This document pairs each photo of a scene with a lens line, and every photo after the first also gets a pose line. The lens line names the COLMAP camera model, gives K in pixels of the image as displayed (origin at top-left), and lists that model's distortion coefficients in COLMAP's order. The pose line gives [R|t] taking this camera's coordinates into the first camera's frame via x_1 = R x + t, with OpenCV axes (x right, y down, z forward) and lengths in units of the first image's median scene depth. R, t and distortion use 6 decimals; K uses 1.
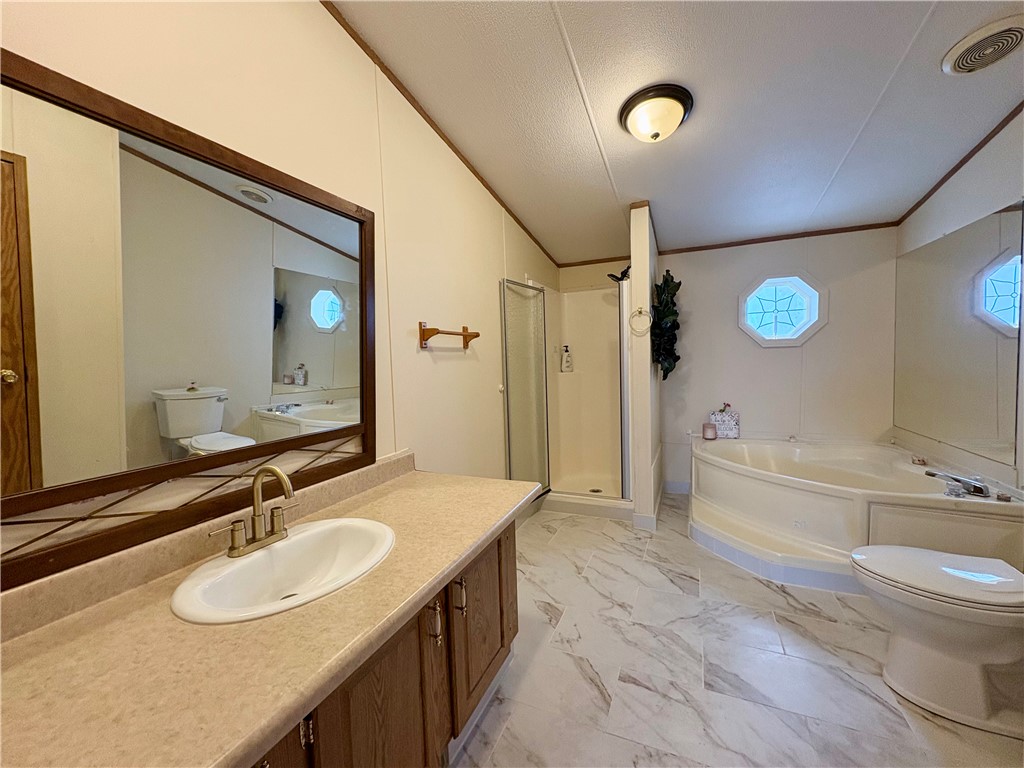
lens RADIAL K [[405.5, 0, 514.0], [0, 405.5, 383.1], [0, 0, 1]] dist [0.000585, -0.000174]
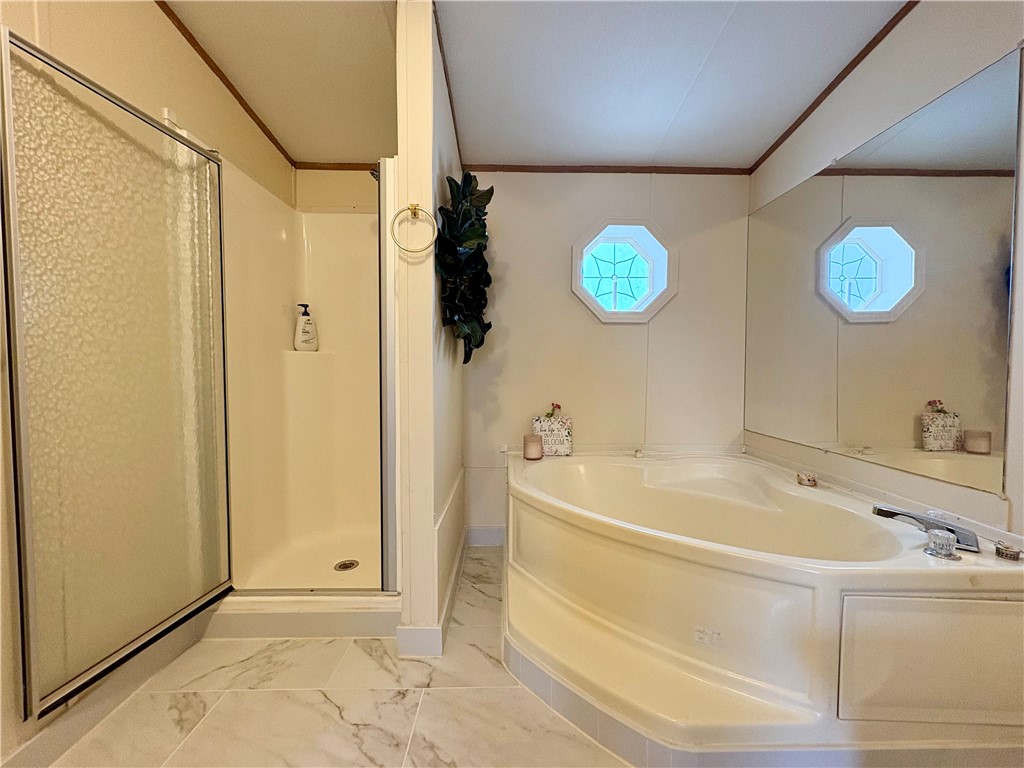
lens RADIAL K [[405.5, 0, 514.0], [0, 405.5, 383.1], [0, 0, 1]] dist [0.000585, -0.000174]
pose [[0.907654, 0.018187, 0.419325, 0.191879], [-0.007253, 0.999591, -0.027655, 0.037300], [-0.419656, 0.022060, 0.907415, 0.448126]]
